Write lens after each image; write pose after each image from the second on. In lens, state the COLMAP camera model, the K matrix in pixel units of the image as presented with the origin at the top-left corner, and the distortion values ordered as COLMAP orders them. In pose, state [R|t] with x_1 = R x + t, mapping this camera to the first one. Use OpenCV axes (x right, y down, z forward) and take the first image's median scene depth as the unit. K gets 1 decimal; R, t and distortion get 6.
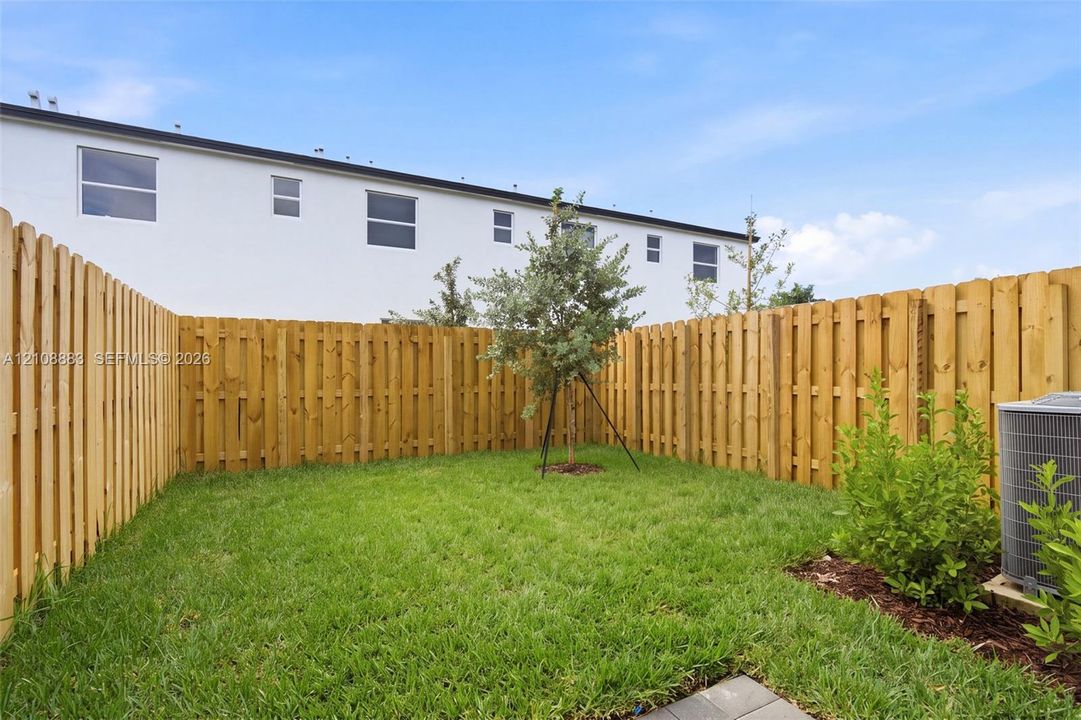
lens RADIAL K [[497.1, 0, 530.4], [0, 497.1, 365.0], [0, 0, 1]] dist [-0.000007, 0.001611]
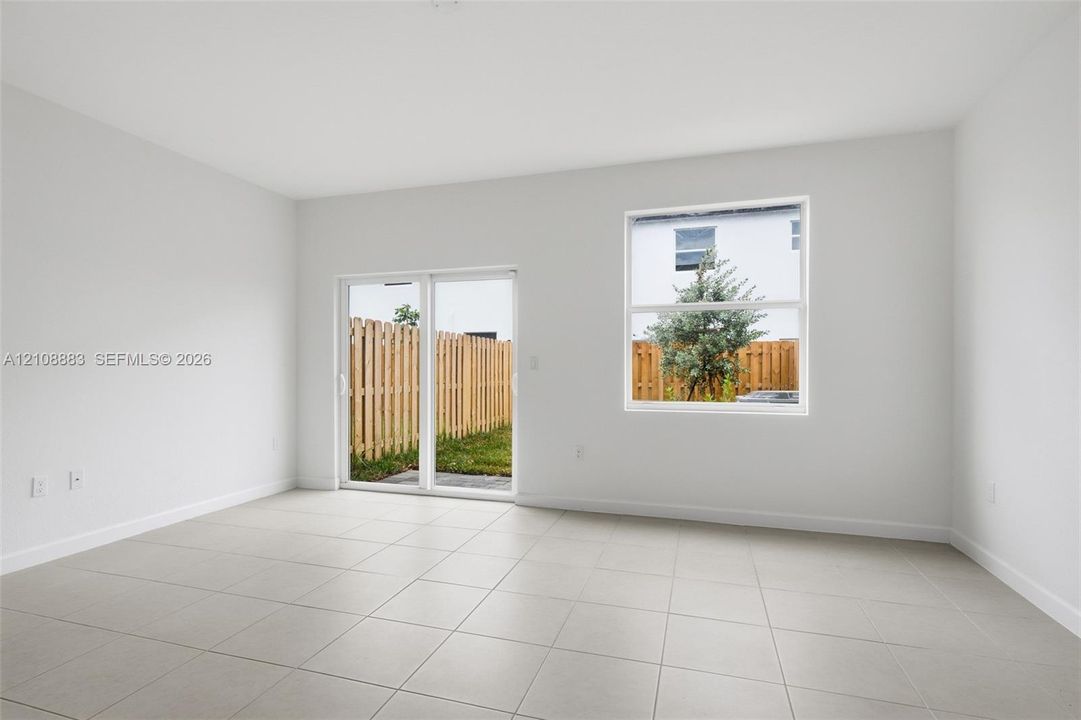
lens RADIAL K [[532.0, 0, 543.1], [0, 532.0, 361.6], [0, 0, 1]] dist [0.014156, 0.000358]
pose [[0.717557, -0.001440, -0.696498, 0.750316], [0.001791, 0.999998, -0.000221, -0.021726], [0.696497, -0.001089, 0.717559, -0.424180]]
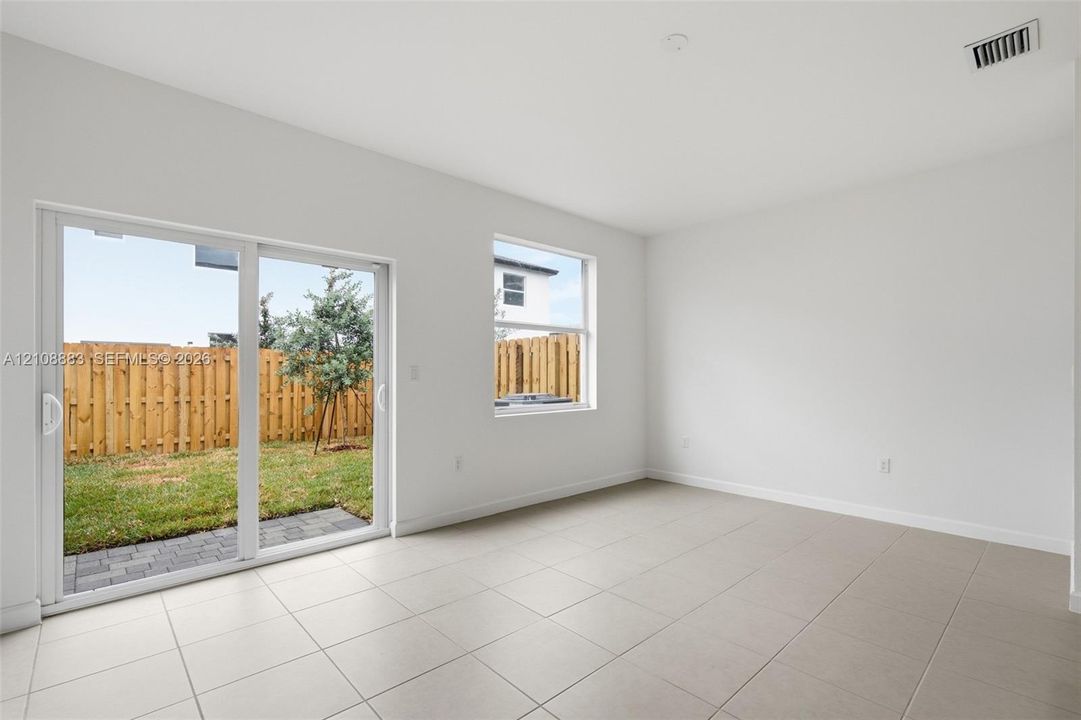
lens RADIAL K [[497.1, 0, 539.0], [0, 497.1, 367.6], [0, 0, 1]] dist [-0.000007, 0.001611]
pose [[0.961759, 0.003872, 0.273870, 0.217227], [-0.002750, 0.999986, -0.004481, -0.024109], [-0.273883, 0.003556, 0.961756, -0.539337]]
